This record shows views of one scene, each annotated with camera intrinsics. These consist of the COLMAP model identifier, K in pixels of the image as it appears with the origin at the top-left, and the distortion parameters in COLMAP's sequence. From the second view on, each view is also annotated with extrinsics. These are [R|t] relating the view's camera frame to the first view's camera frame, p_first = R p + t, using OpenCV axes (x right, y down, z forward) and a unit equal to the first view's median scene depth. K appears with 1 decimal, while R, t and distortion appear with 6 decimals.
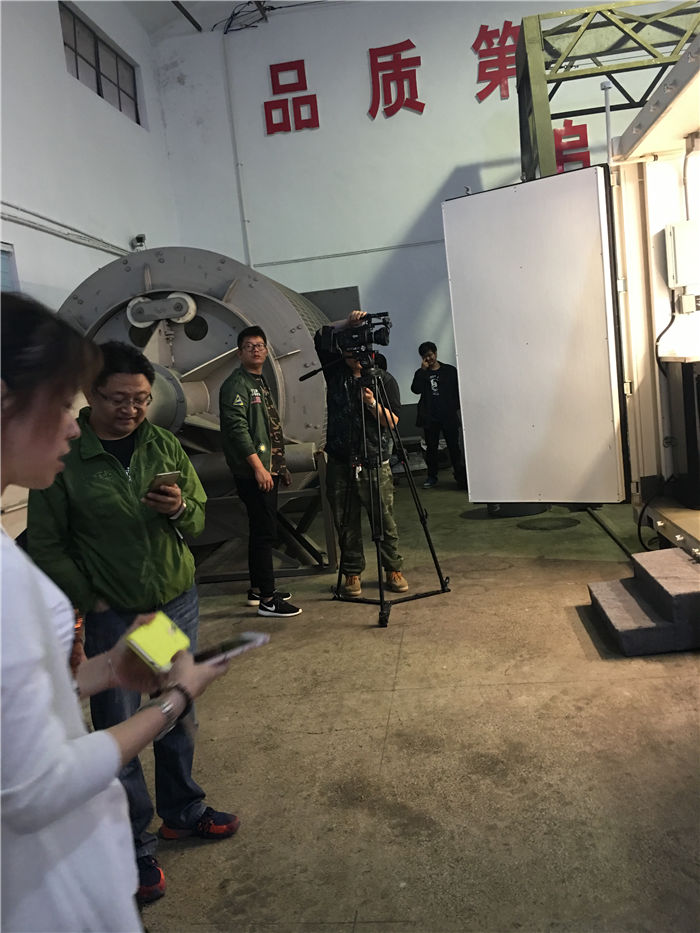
lens RADIAL K [[792.4, 0, 350.0], [0, 792.4, 466.5], [0, 0, 1]] dist [0.072242, -0.107421]
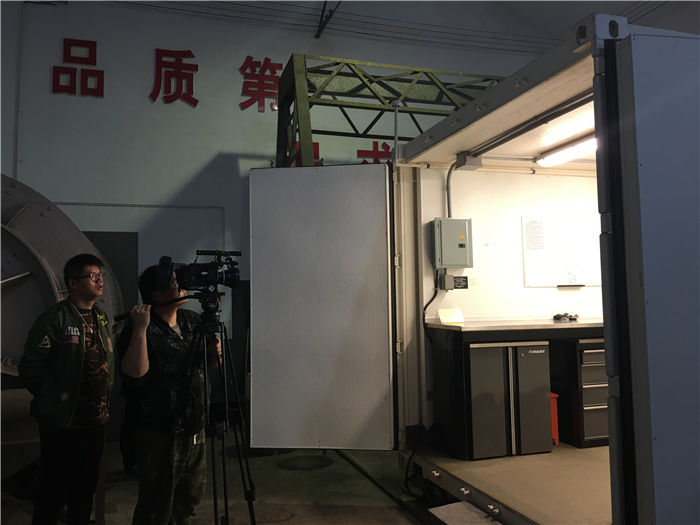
lens RADIAL K [[594.5, 0, 353.4], [0, 594.5, 259.4], [0, 0, 1]] dist [0.072242, -0.107421]
pose [[0.900918, 0.122200, 0.416430, -0.055725], [-0.030832, 0.975137, -0.219447, -0.018160], [-0.432892, 0.184865, 0.882286, 0.141652]]
